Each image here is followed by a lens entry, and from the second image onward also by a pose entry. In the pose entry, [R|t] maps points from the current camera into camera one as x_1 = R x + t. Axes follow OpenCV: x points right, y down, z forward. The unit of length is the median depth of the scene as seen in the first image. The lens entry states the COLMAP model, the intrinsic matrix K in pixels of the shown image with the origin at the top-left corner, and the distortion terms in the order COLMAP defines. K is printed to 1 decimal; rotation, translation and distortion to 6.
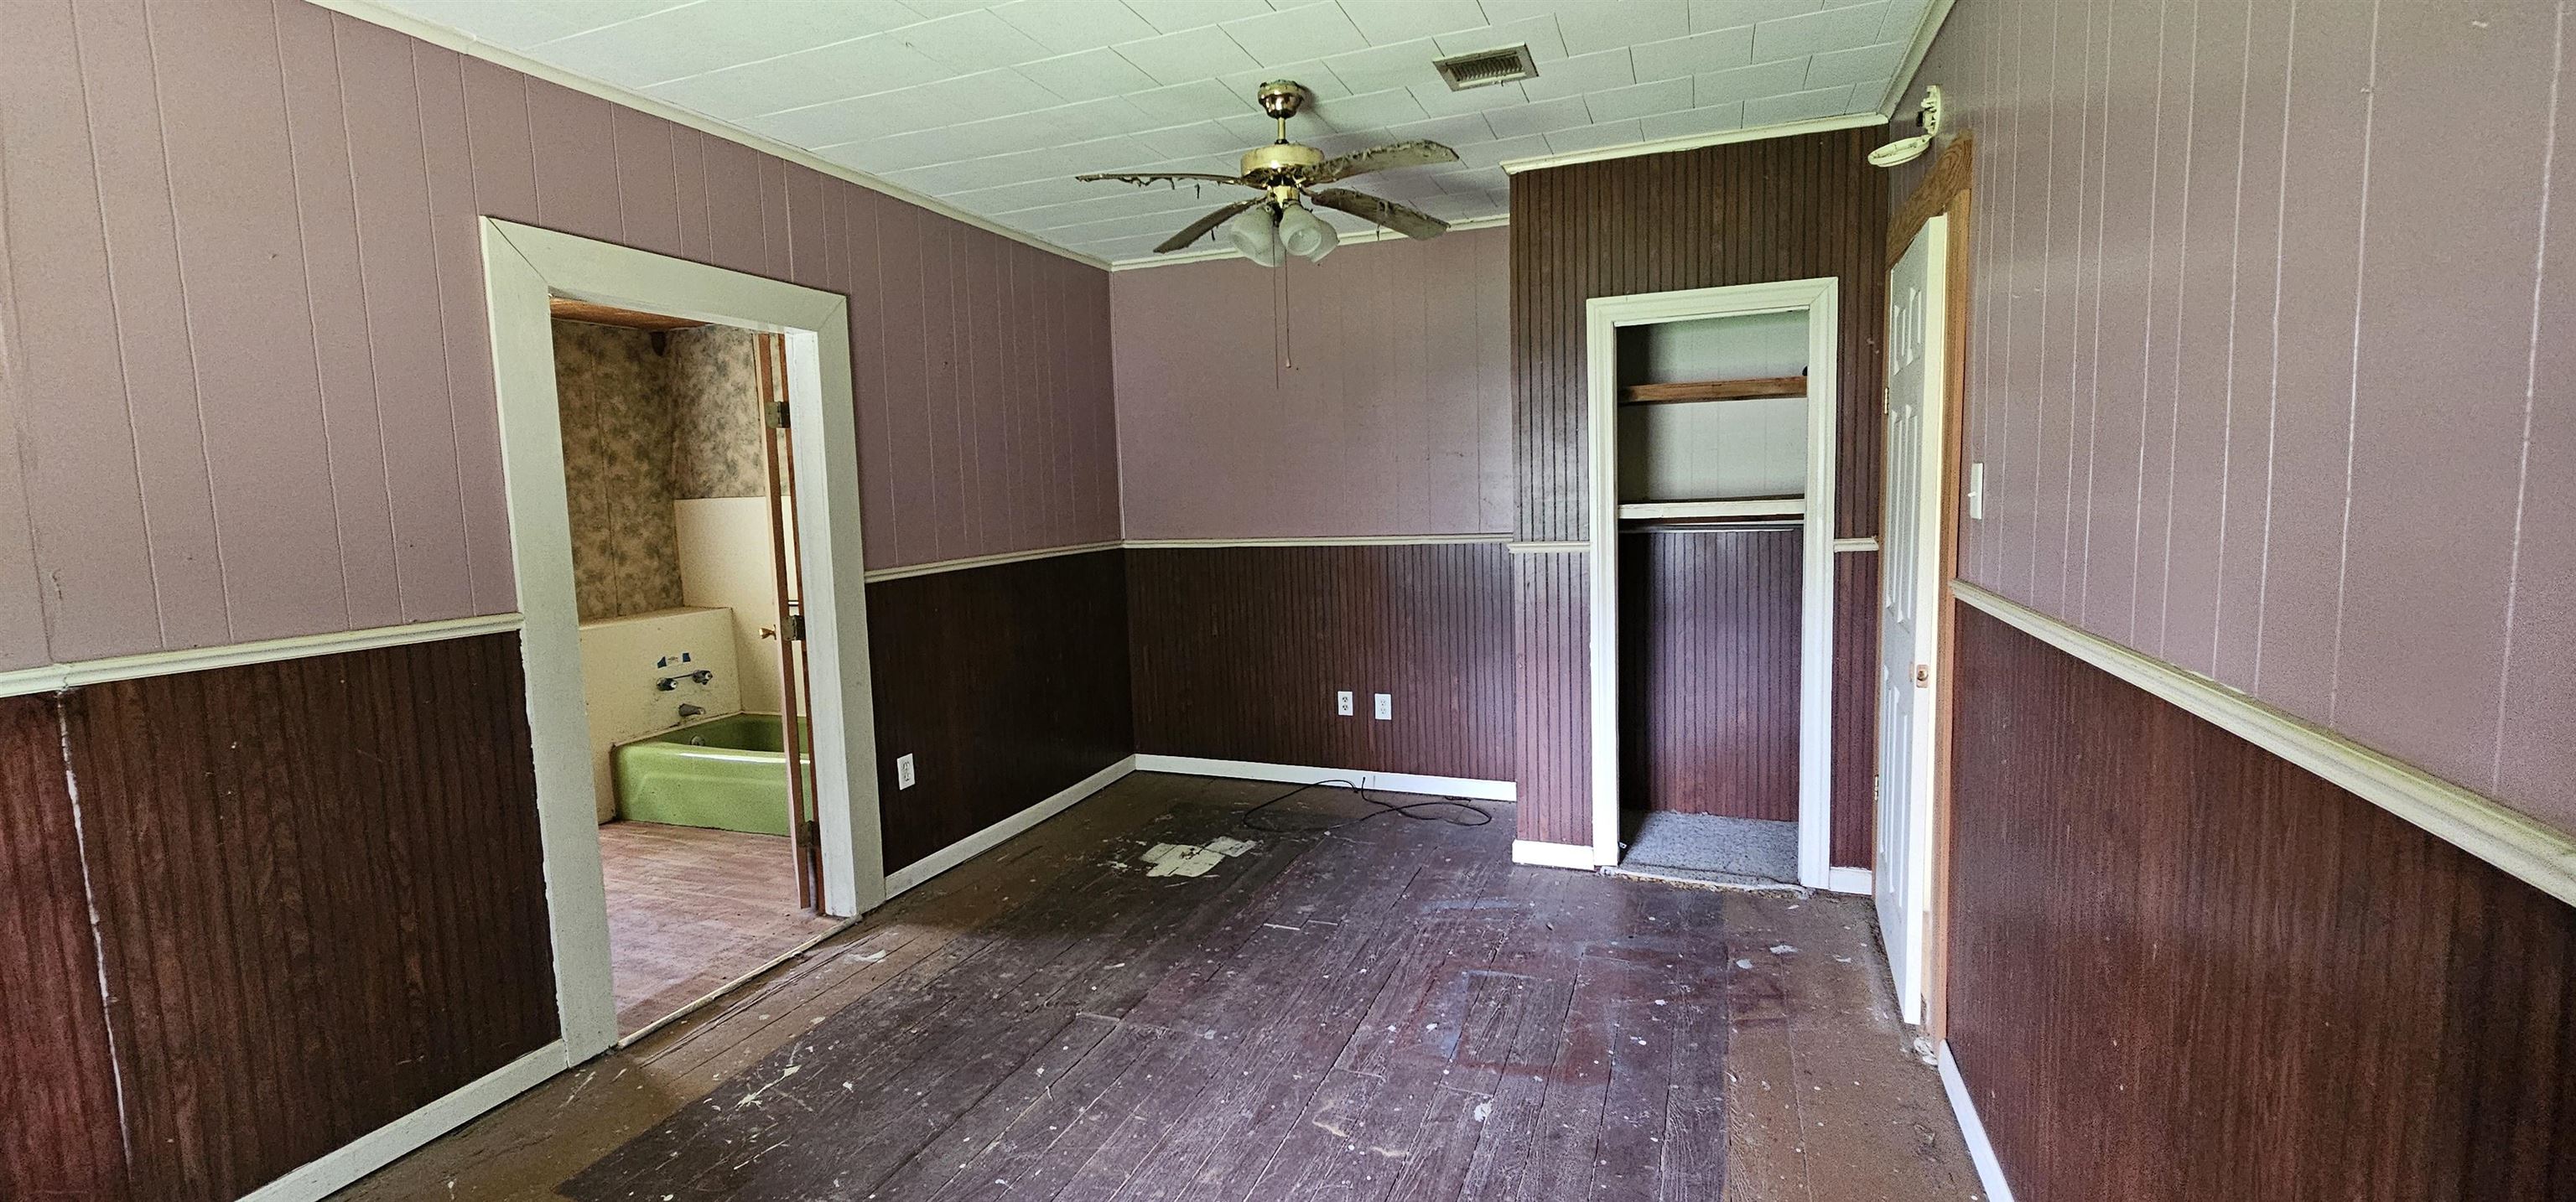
lens RADIAL K [[1054.4, 0, 1288.8], [0, 1054.4, 591.4], [0, 0, 1]] dist [-0.001086, 0.000308]
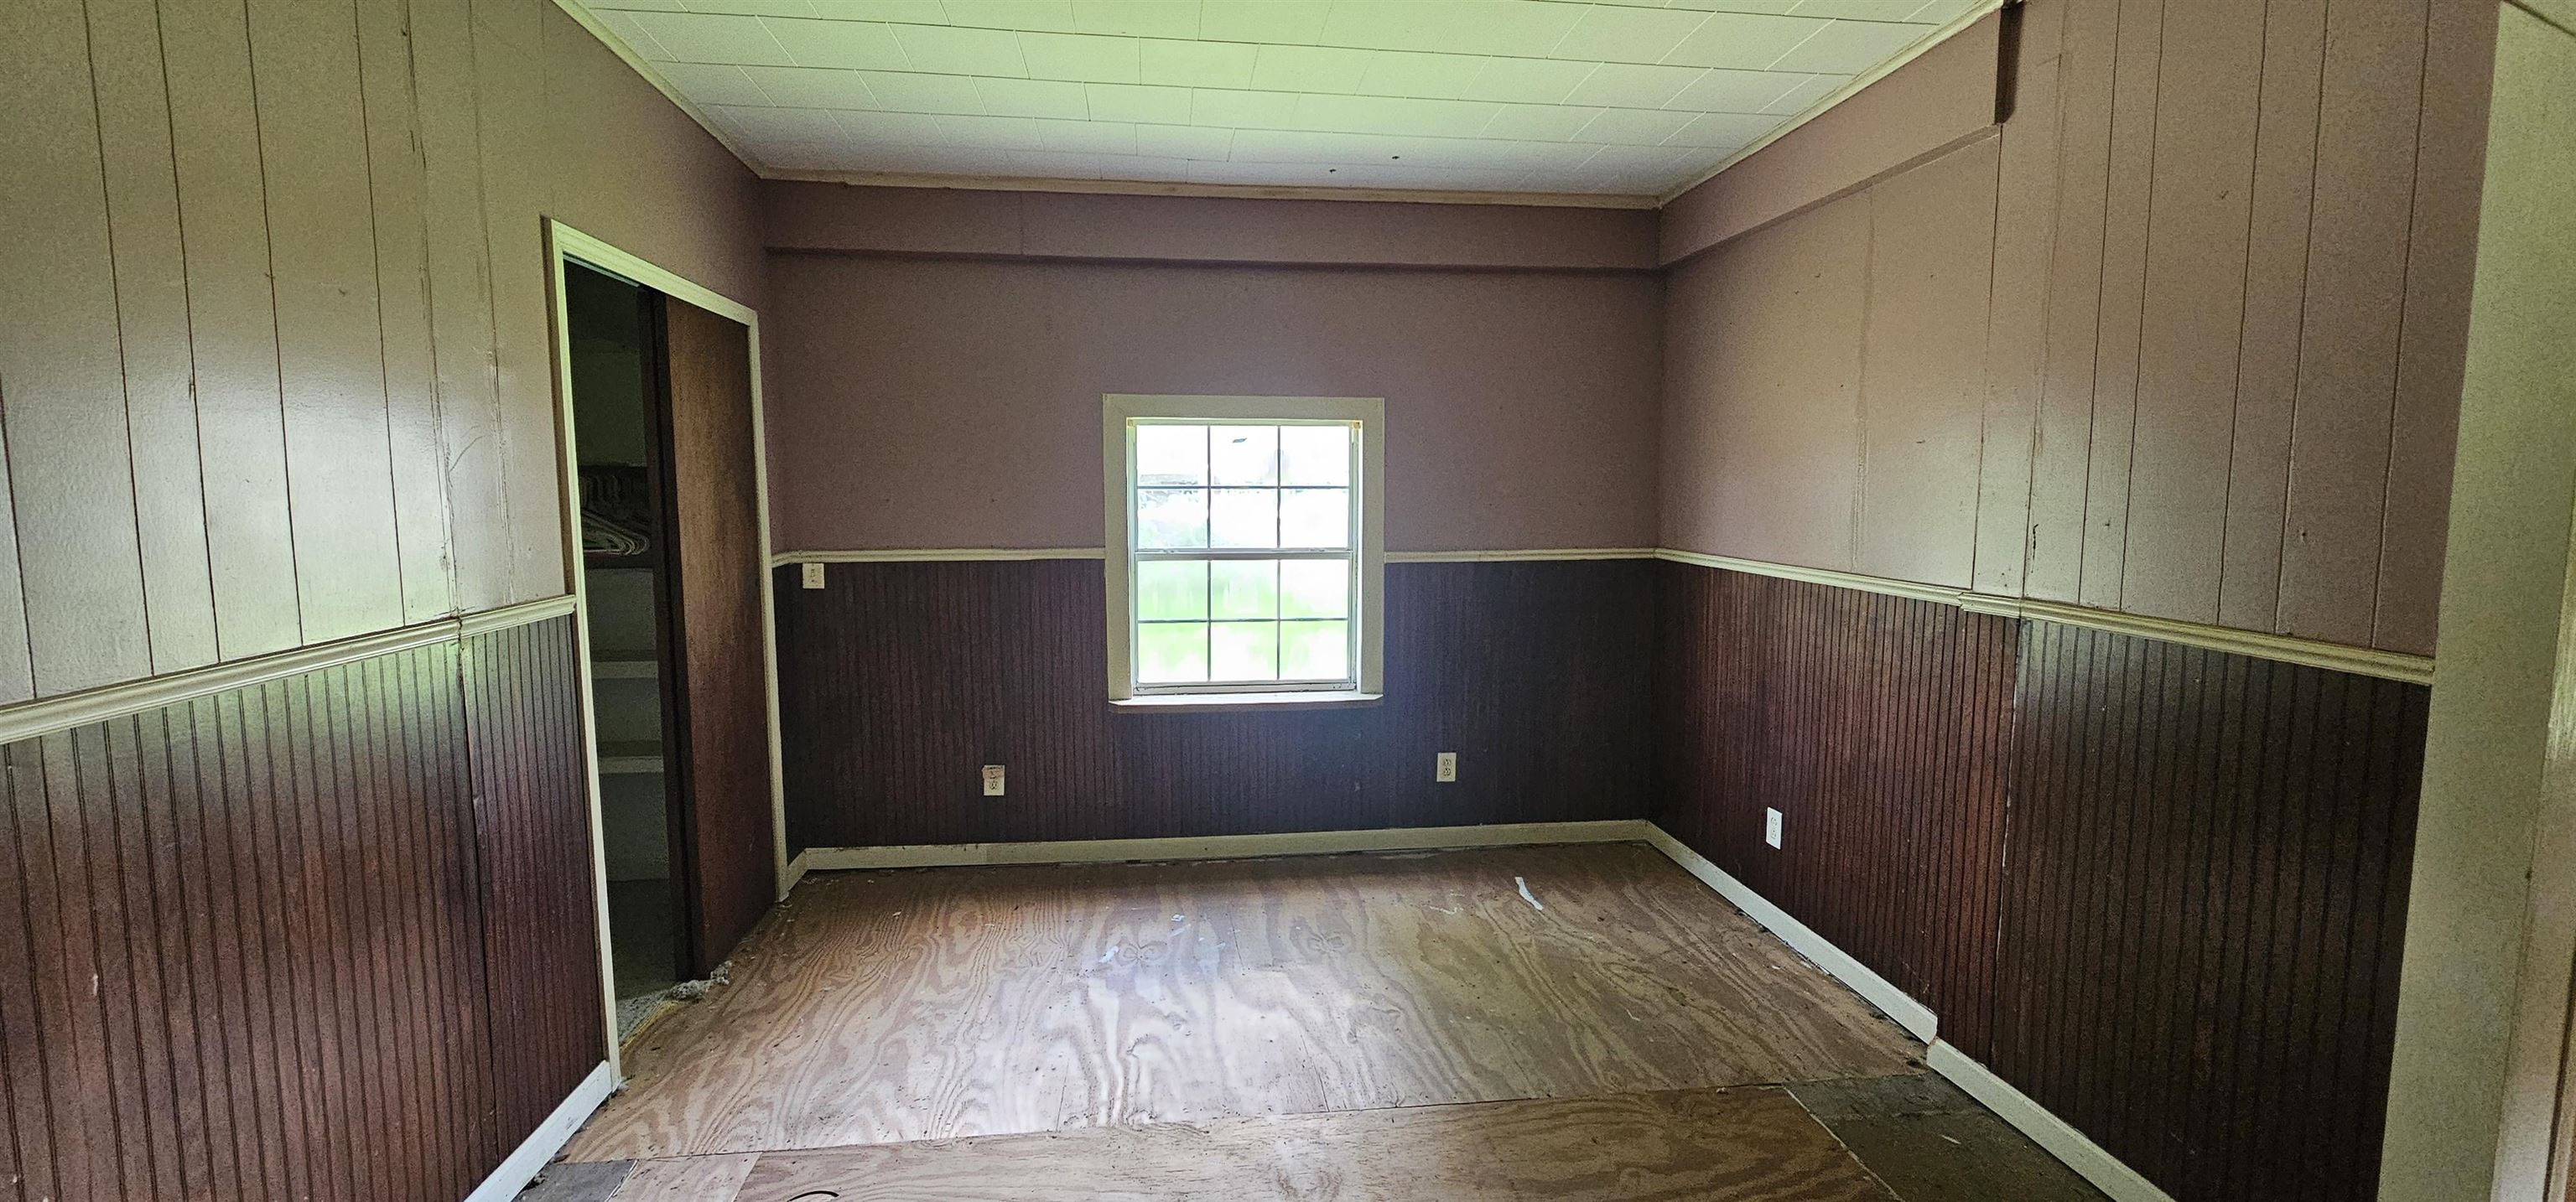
lens RADIAL K [[1054.4, 0, 1288.3], [0, 1054.4, 594.2], [0, 0, 1]] dist [-0.001086, 0.000308]
pose [[-0.879475, 0.074918, -0.470011, 0.172103], [-0.024692, 0.979022, 0.202255, -0.142520], [0.475304, 0.189484, -0.859175, 1.358158]]
